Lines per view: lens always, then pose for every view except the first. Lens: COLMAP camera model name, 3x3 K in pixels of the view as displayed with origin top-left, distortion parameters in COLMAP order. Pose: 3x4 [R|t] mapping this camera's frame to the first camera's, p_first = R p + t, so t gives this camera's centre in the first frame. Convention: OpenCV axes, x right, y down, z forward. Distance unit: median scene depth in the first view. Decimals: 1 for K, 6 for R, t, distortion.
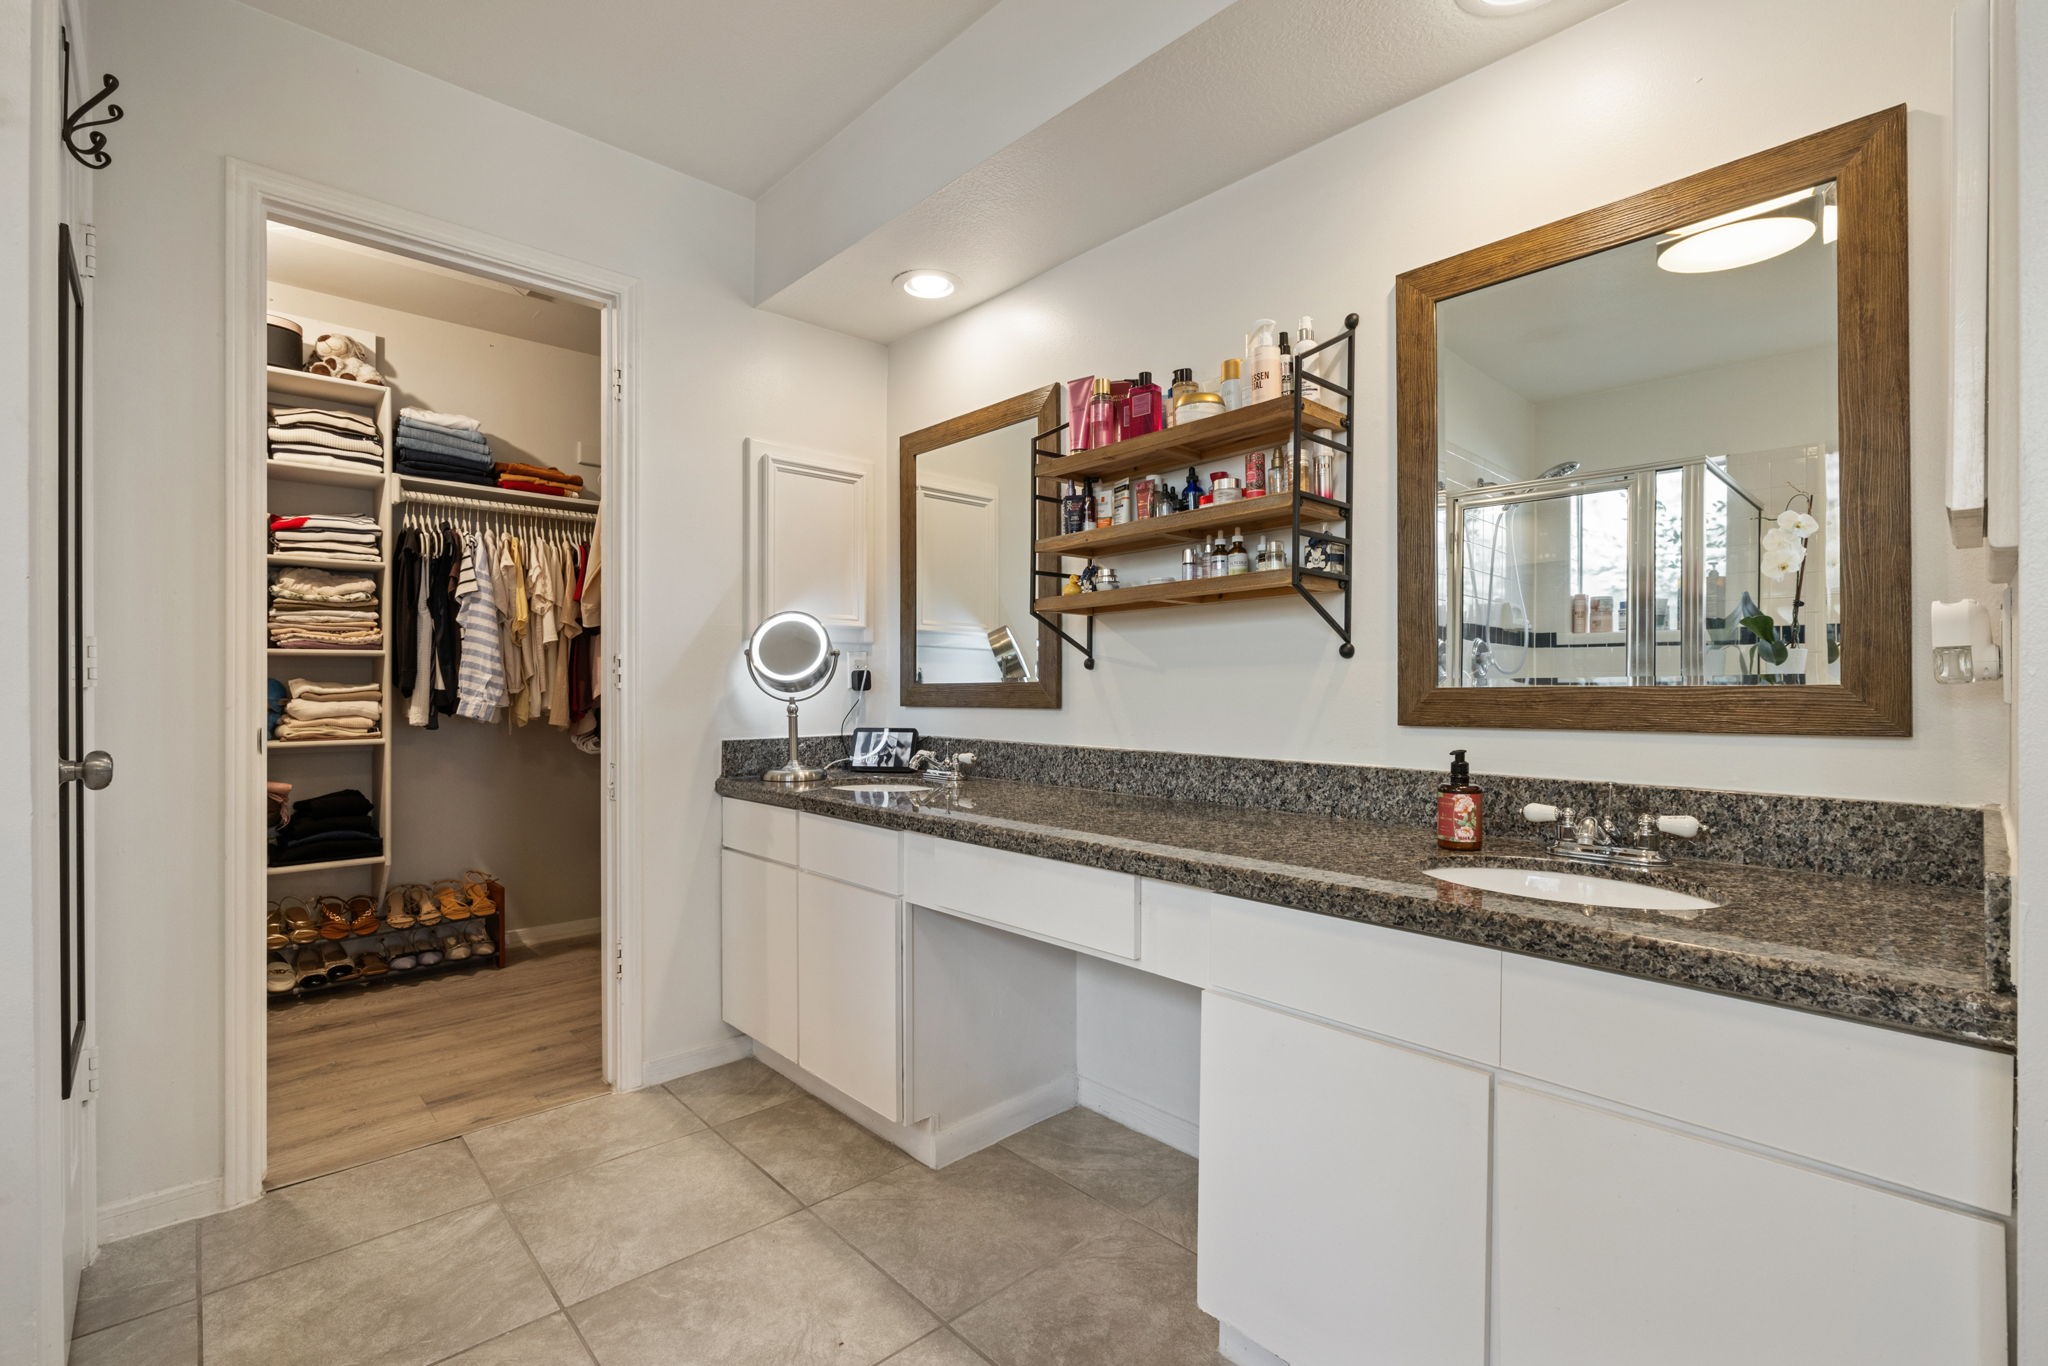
lens RADIAL K [[919.5, 0, 1018.2], [0, 919.5, 686.8], [0, 0, 1]] dist [-0.001892, -0.000237]
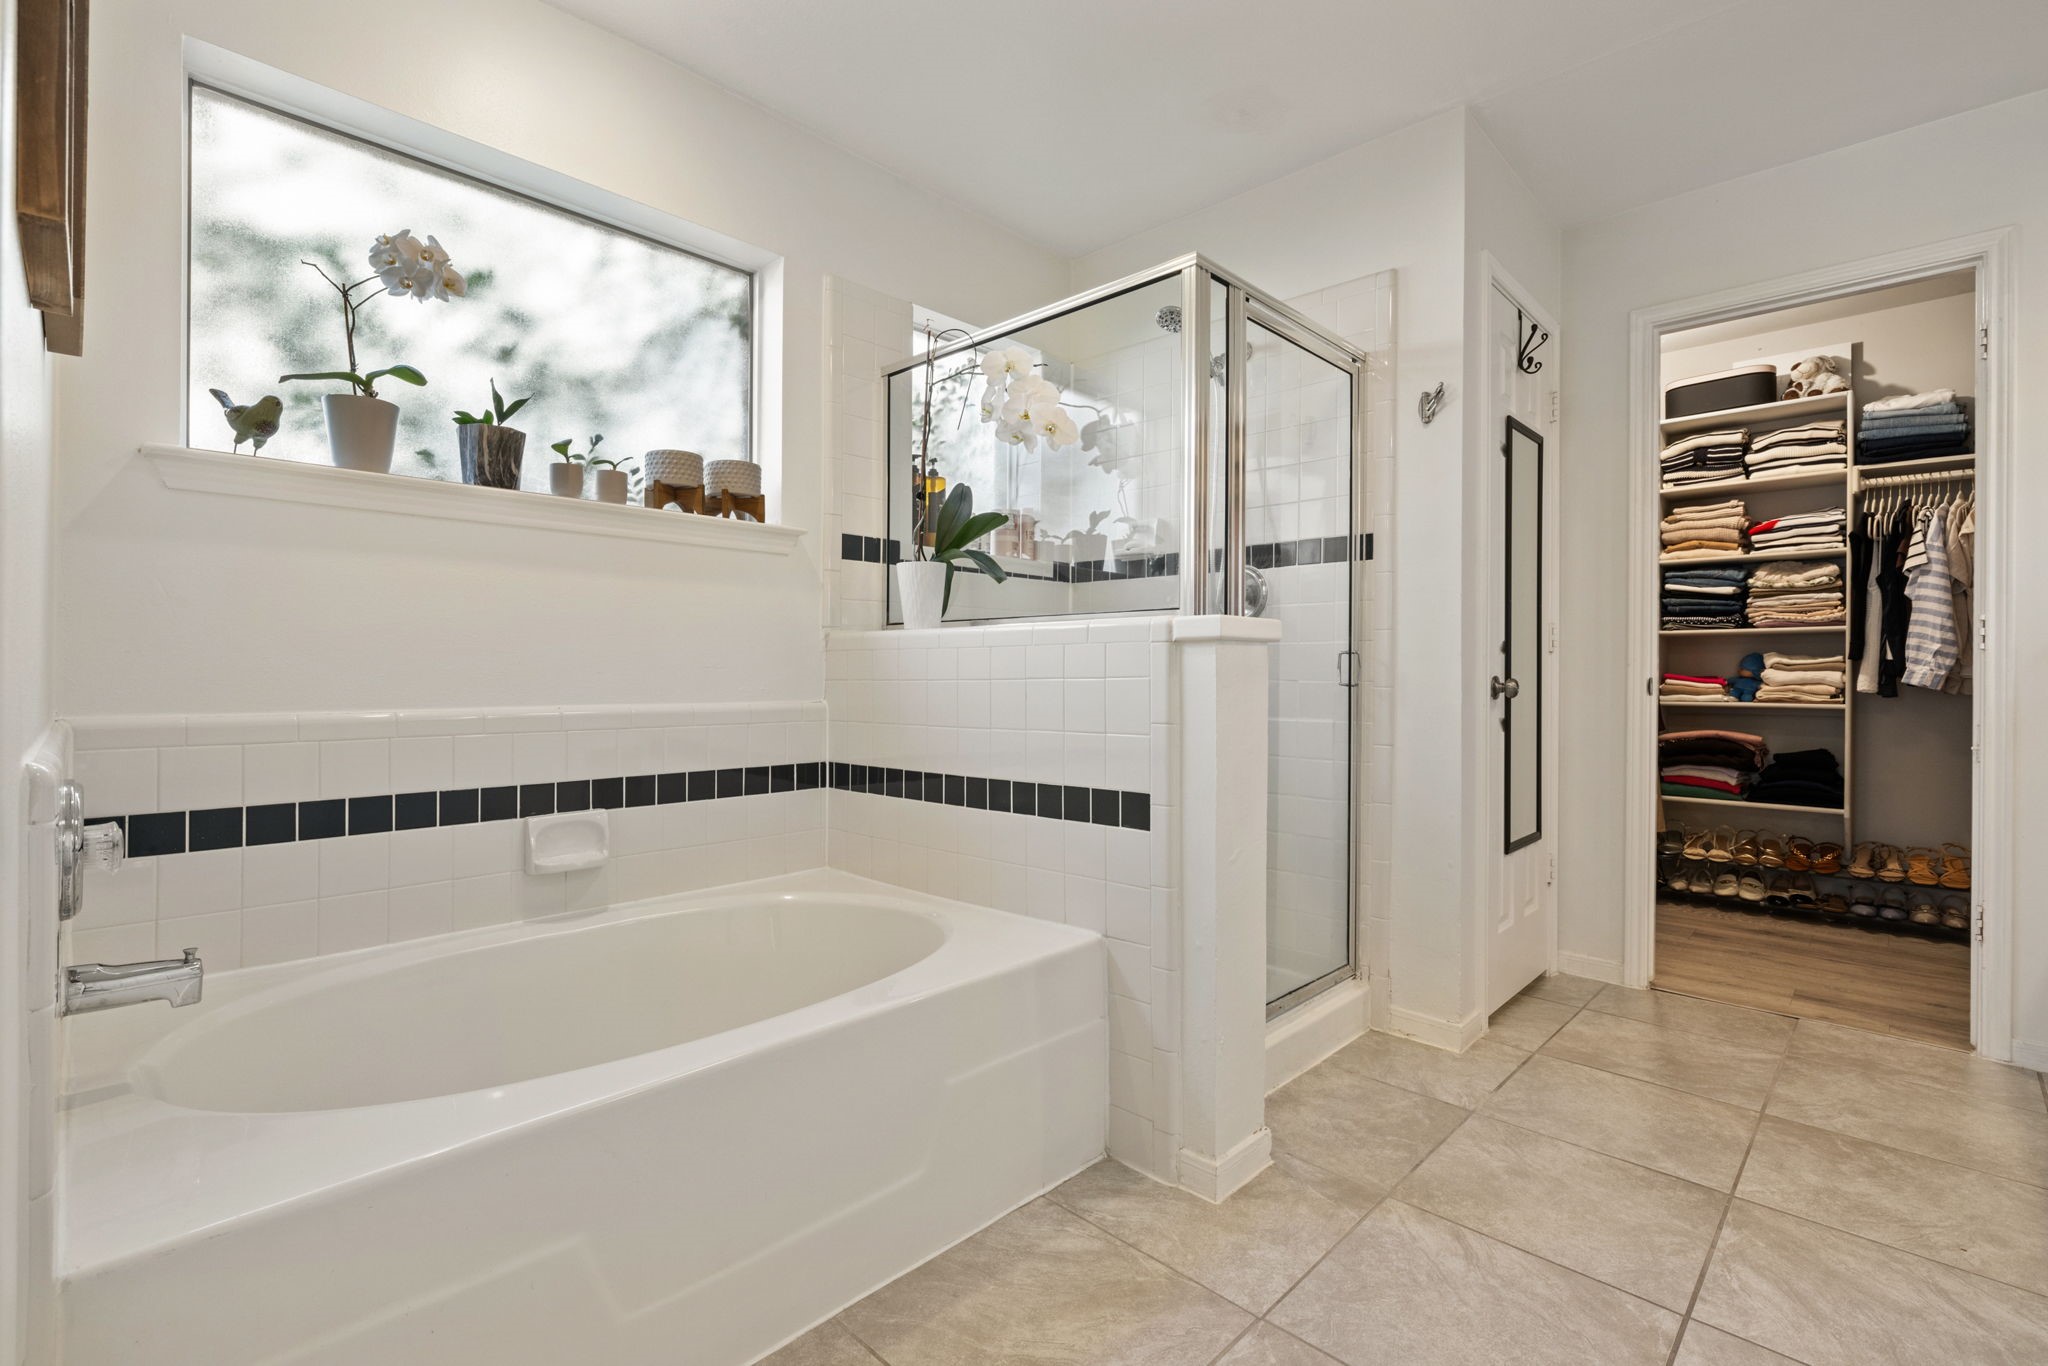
lens RADIAL K [[919.5, 0, 1026.5], [0, 919.5, 676.4], [0, 0, 1]] dist [-0.001892, -0.000237]
pose [[0.063511, 0.001347, -0.997980, 0.371939], [-0.007049, 0.999975, 0.000902, 0.028668], [0.997956, 0.006977, 0.063519, -0.070187]]
